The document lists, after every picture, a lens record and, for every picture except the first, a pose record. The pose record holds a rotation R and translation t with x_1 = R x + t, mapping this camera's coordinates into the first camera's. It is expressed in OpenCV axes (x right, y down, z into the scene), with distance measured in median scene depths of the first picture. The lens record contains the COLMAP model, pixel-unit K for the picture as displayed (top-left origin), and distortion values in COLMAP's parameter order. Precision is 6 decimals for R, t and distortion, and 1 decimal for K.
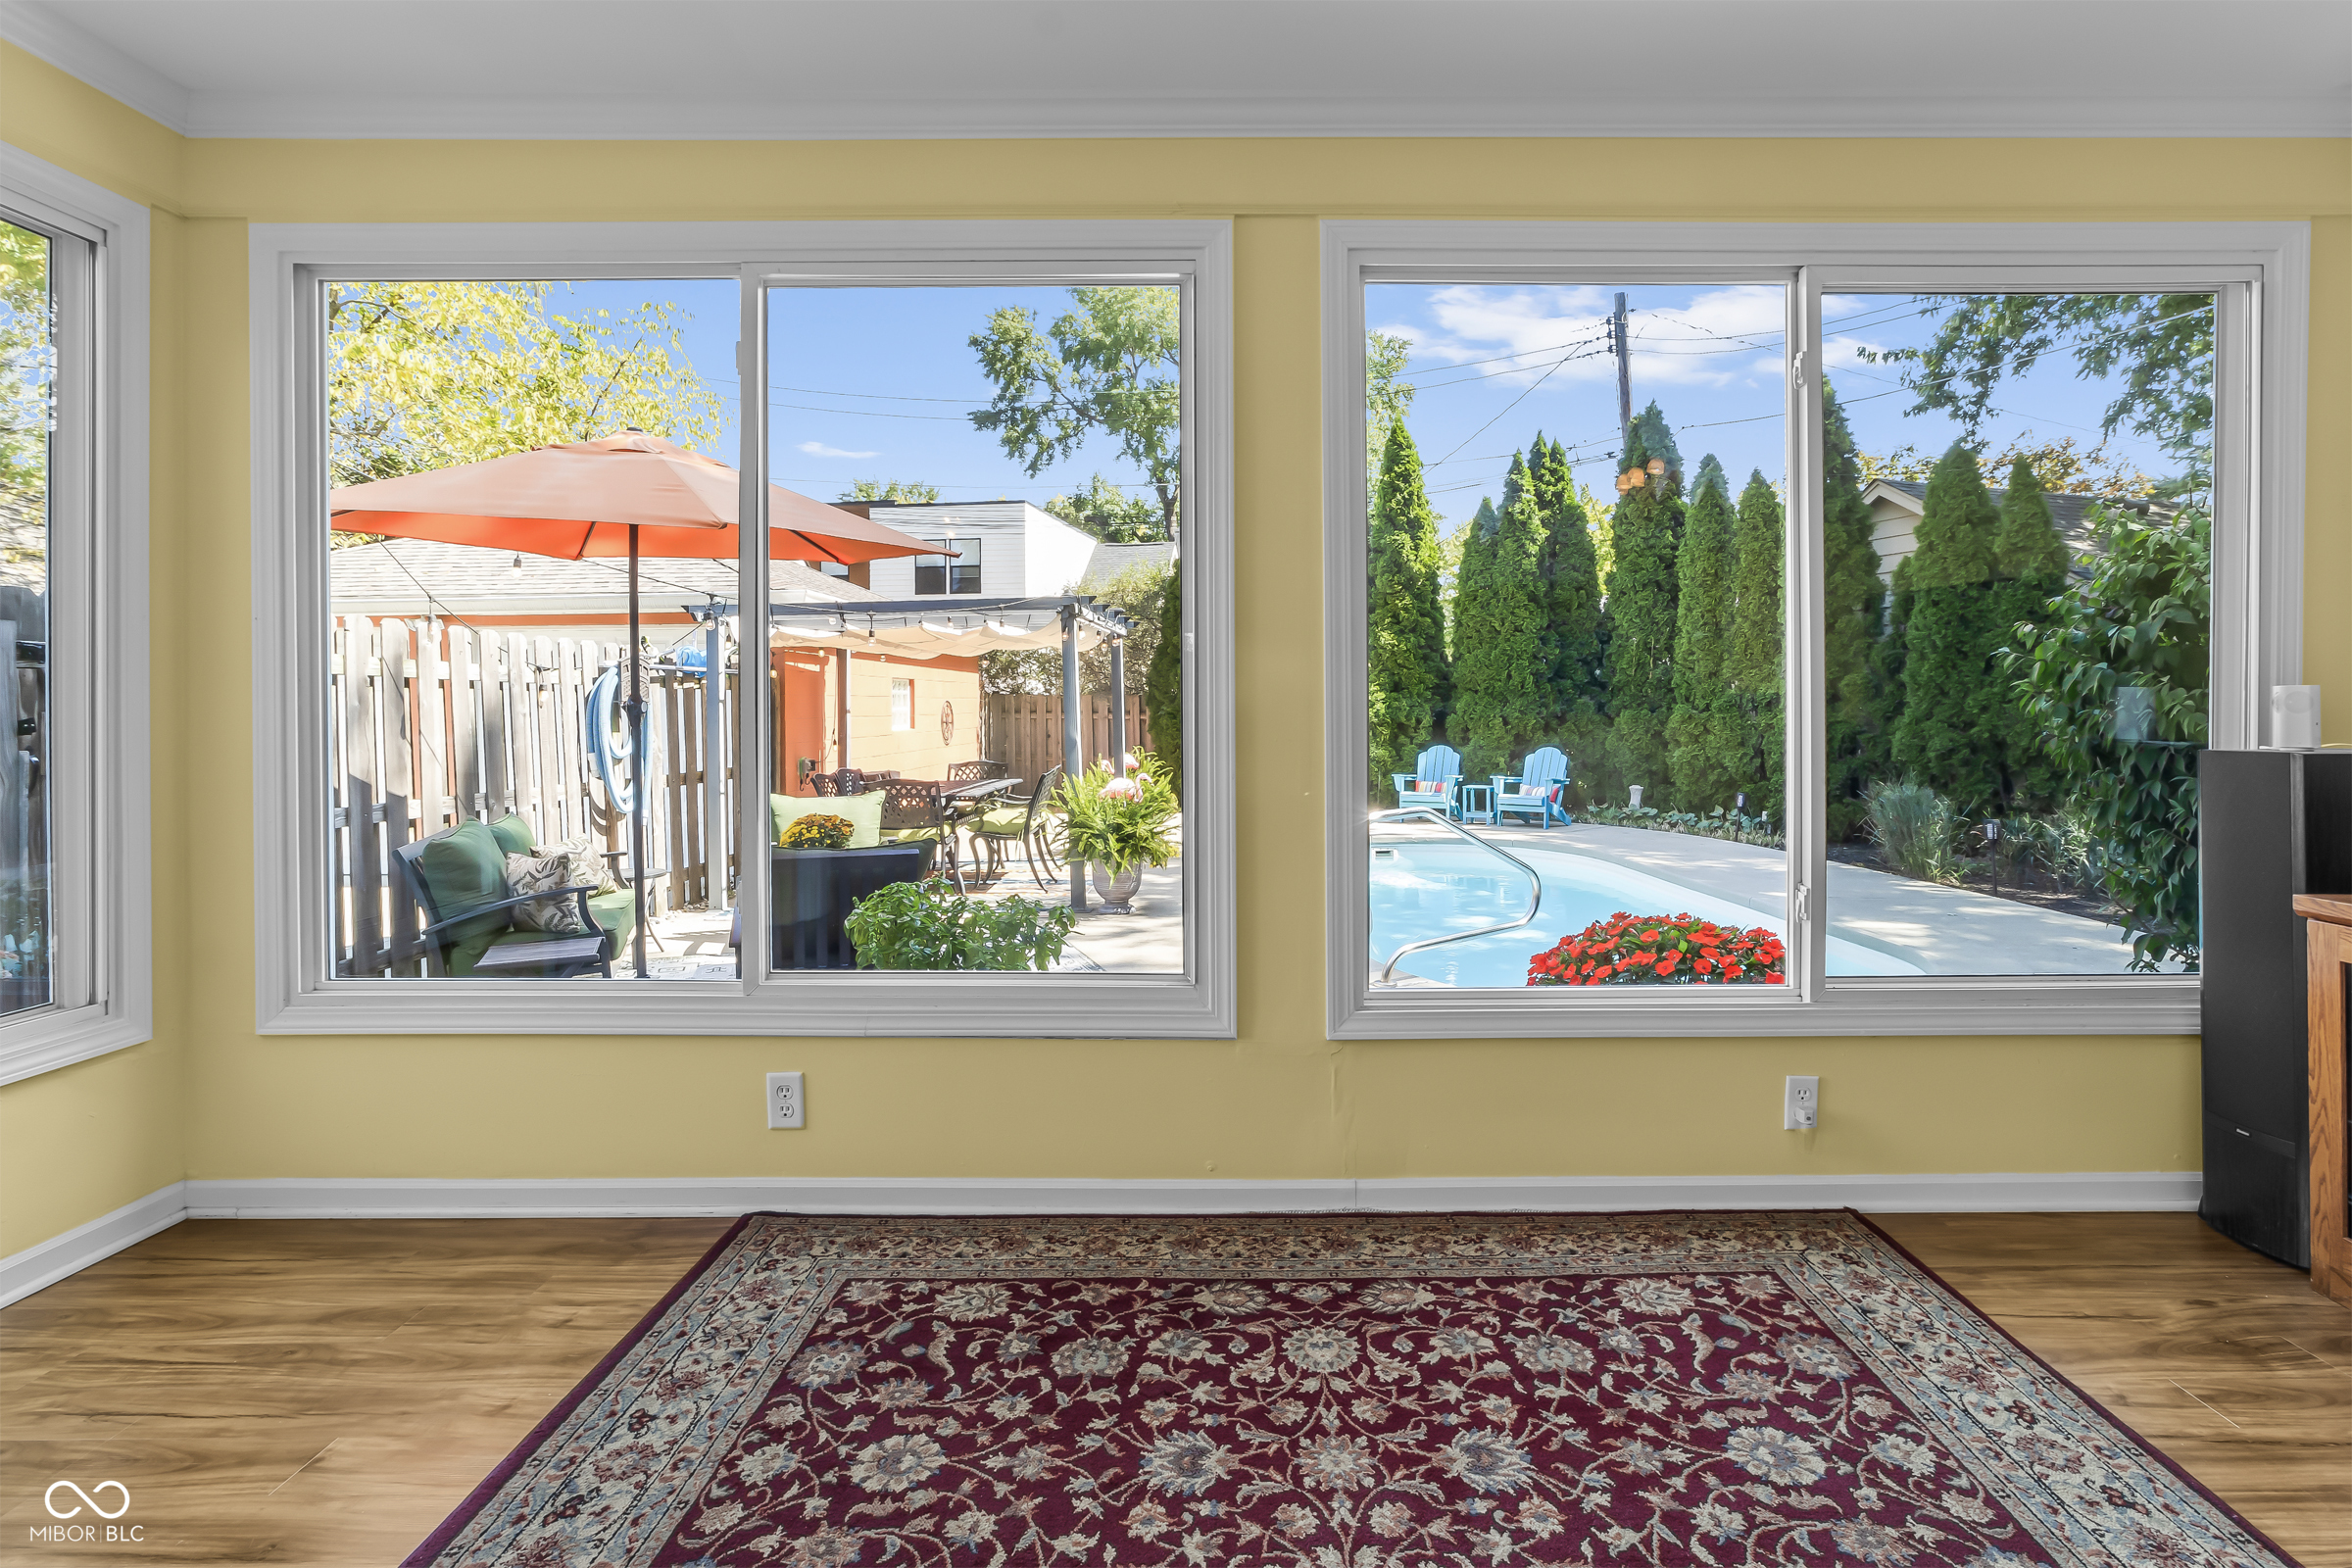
lens RADIAL K [[1175.4, 0, 1219.2], [0, 1175.4, 715.2], [0, 0, 1]] dist [-0.015543, 0.006470]
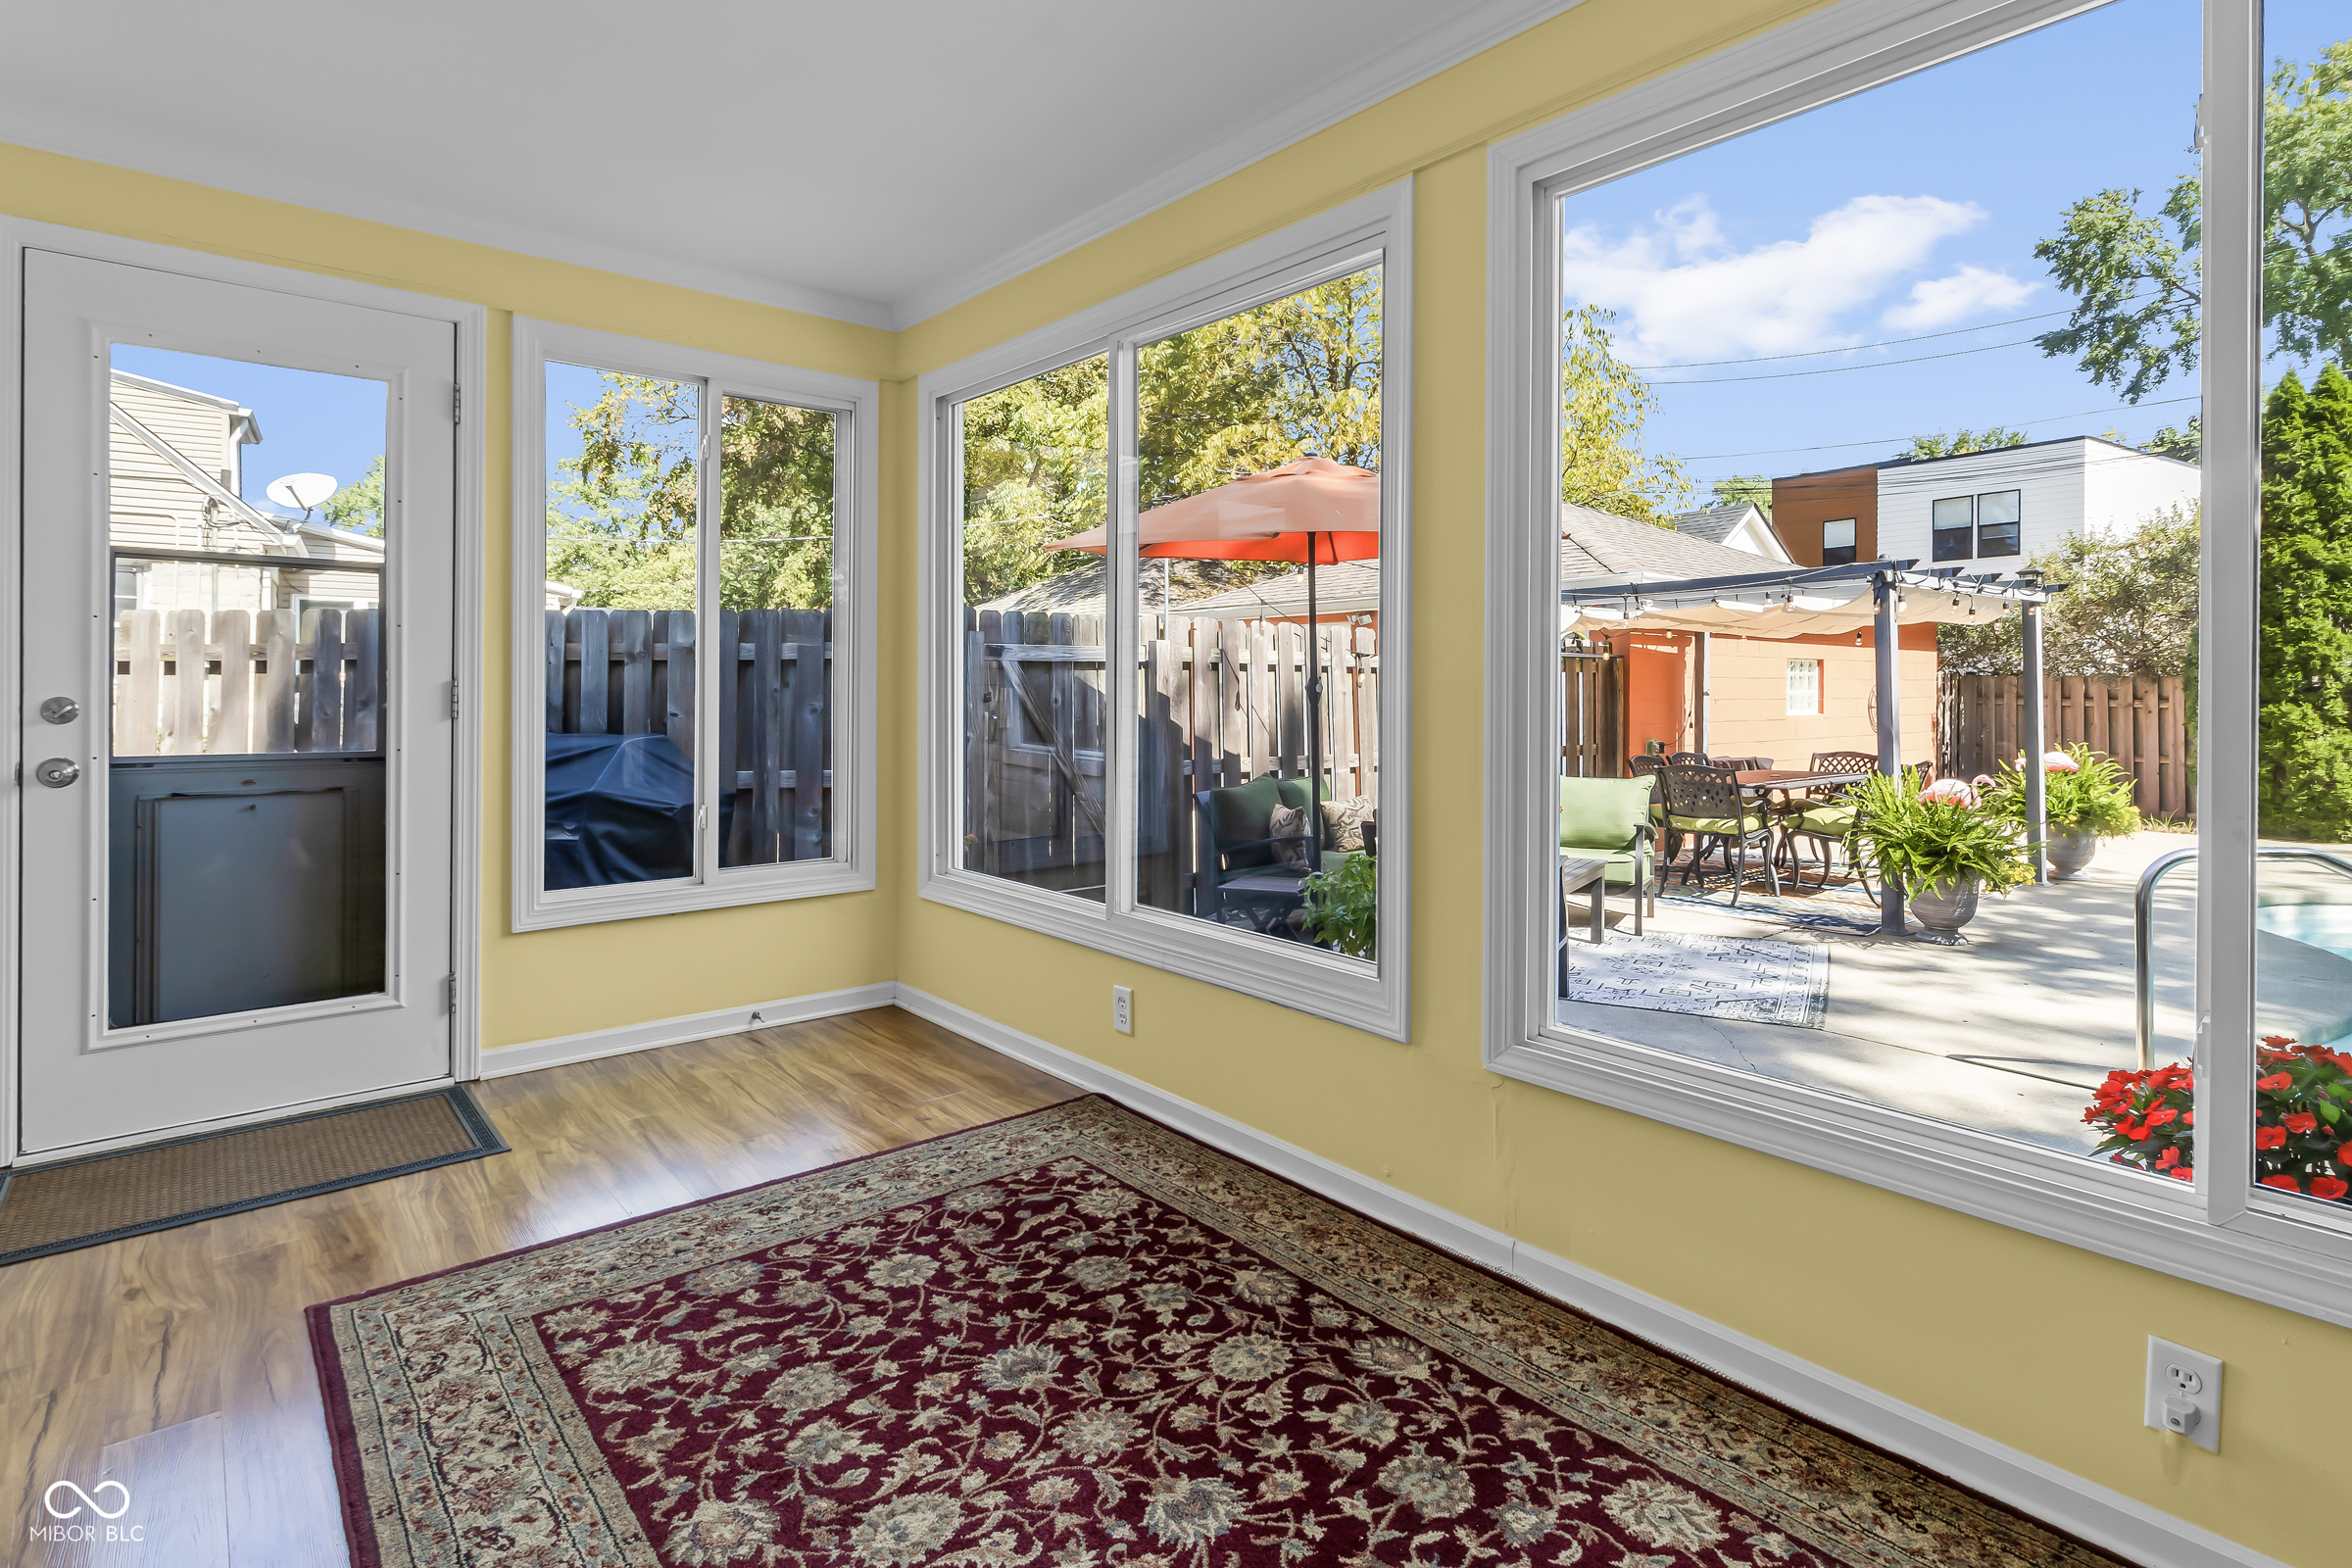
lens RADIAL K [[1175.2, 0, 1234.5], [0, 1175.2, 694.2], [0, 0, 1]] dist [0.007089, 0.000777]
pose [[0.662287, 0.011268, -0.749166, 0.775062], [-0.012219, 0.999916, 0.004237, -0.010888], [0.749151, 0.006348, 0.662369, 0.329307]]
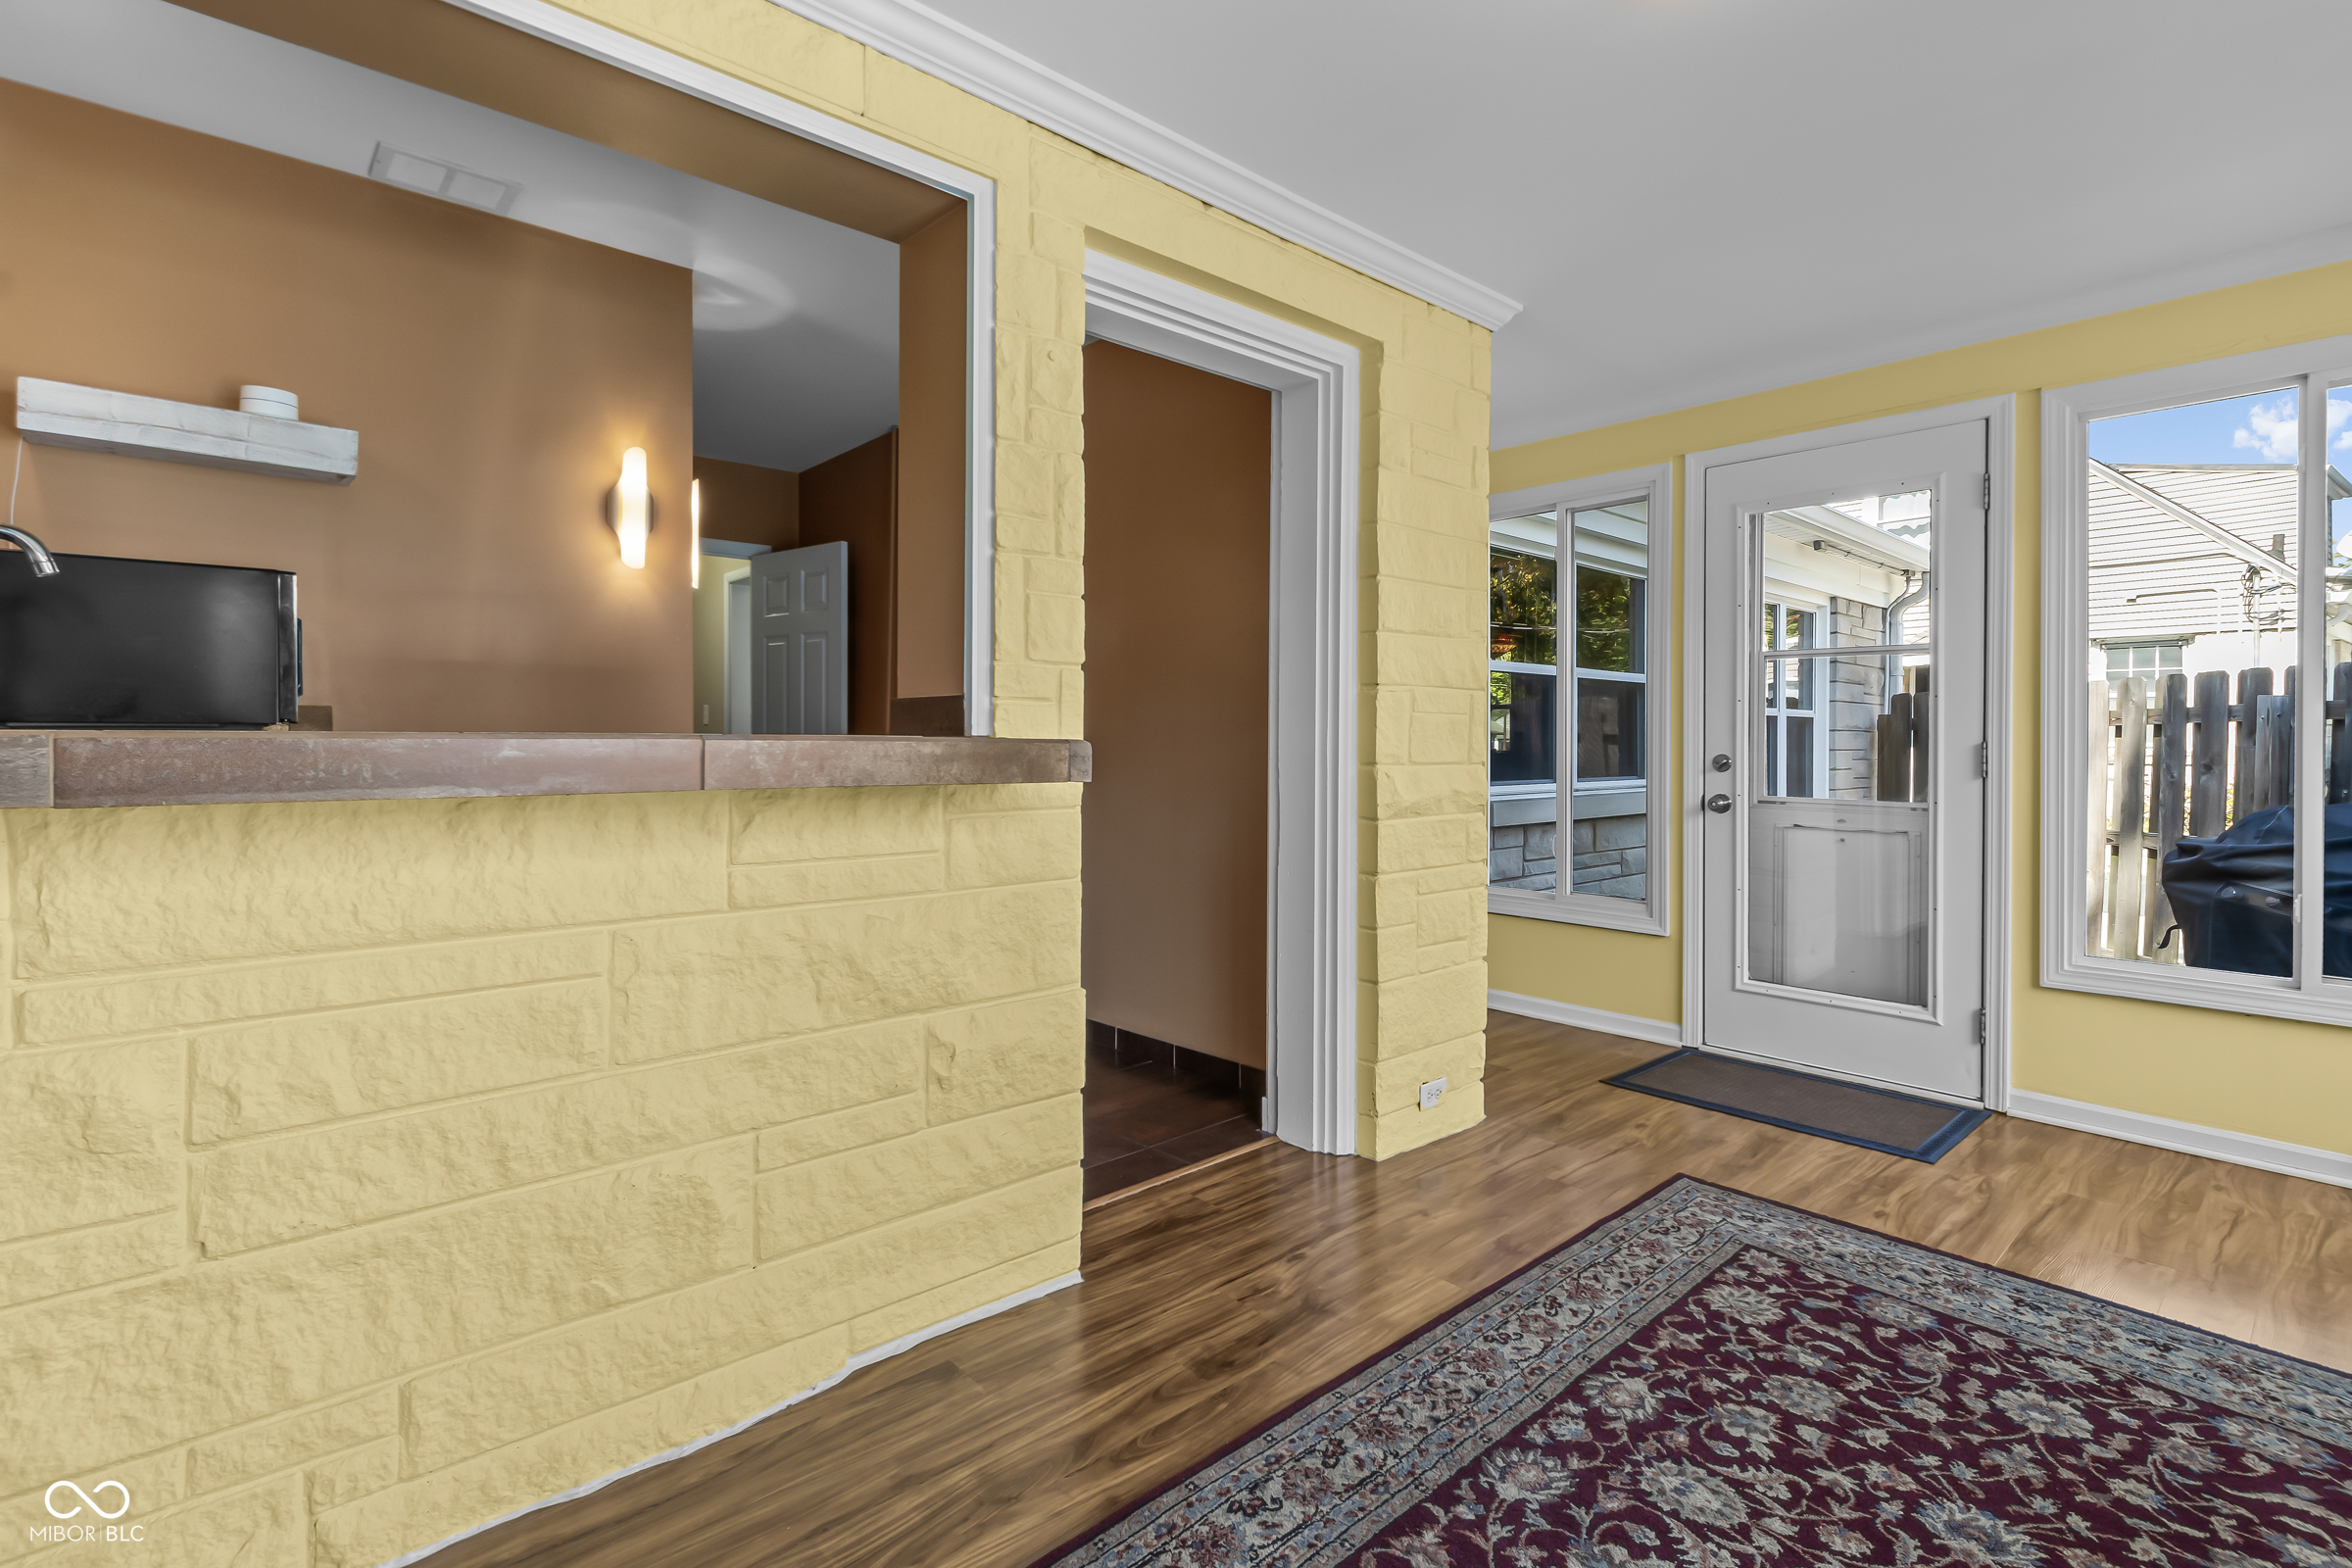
lens RADIAL K [[1102.0, 0, 1166.9], [0, 1102.0, 753.7], [0, 0, 1]] dist [0.008129, -0.000316]
pose [[-0.748489, 0.007842, -0.663101, 0.884490], [-0.007769, 0.999758, 0.020593, -0.017616], [0.663102, 0.020565, -0.748247, 1.007889]]
